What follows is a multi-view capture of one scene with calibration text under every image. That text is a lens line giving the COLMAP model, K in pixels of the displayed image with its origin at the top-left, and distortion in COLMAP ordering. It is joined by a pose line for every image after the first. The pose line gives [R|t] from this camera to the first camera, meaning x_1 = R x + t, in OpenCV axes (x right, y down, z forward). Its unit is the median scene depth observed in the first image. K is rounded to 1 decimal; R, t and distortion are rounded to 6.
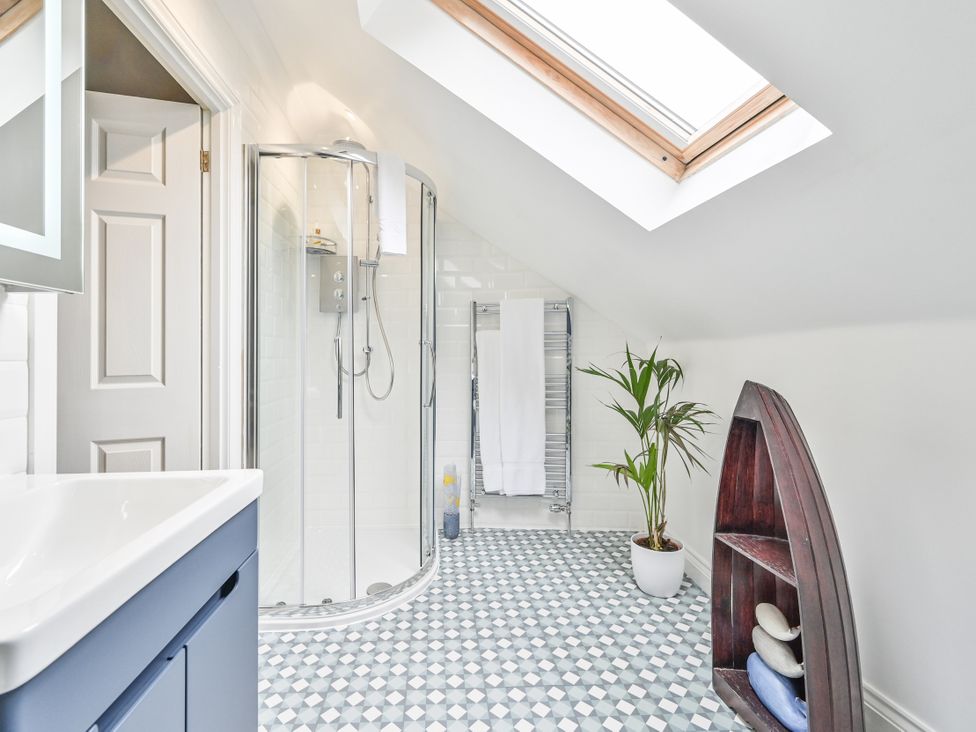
lens RADIAL K [[444.7, 0, 488.9], [0, 444.7, 356.6], [0, 0, 1]] dist [-0.129698, 0.048783]
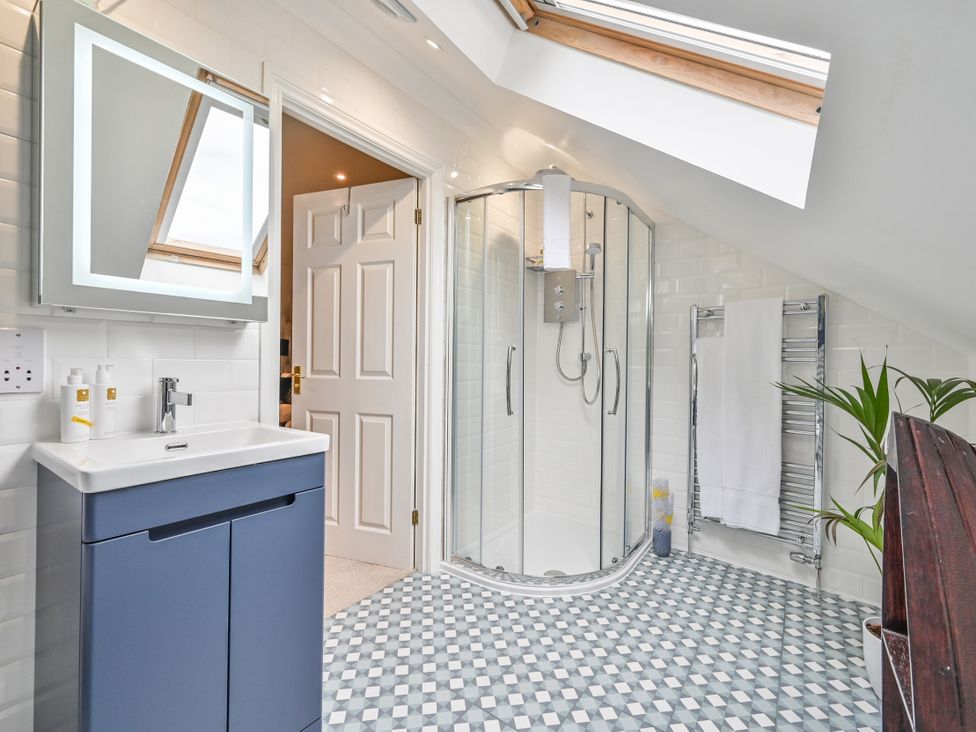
lens RADIAL K [[442.3, 0, 485.3], [0, 442.3, 362.7], [0, 0, 1]] dist [0.003875, 0.000460]
pose [[0.773274, 0.029869, -0.633368, 0.282320], [-0.026110, 0.999543, 0.015259, -0.012009], [0.633534, 0.004738, 0.773700, 0.005692]]
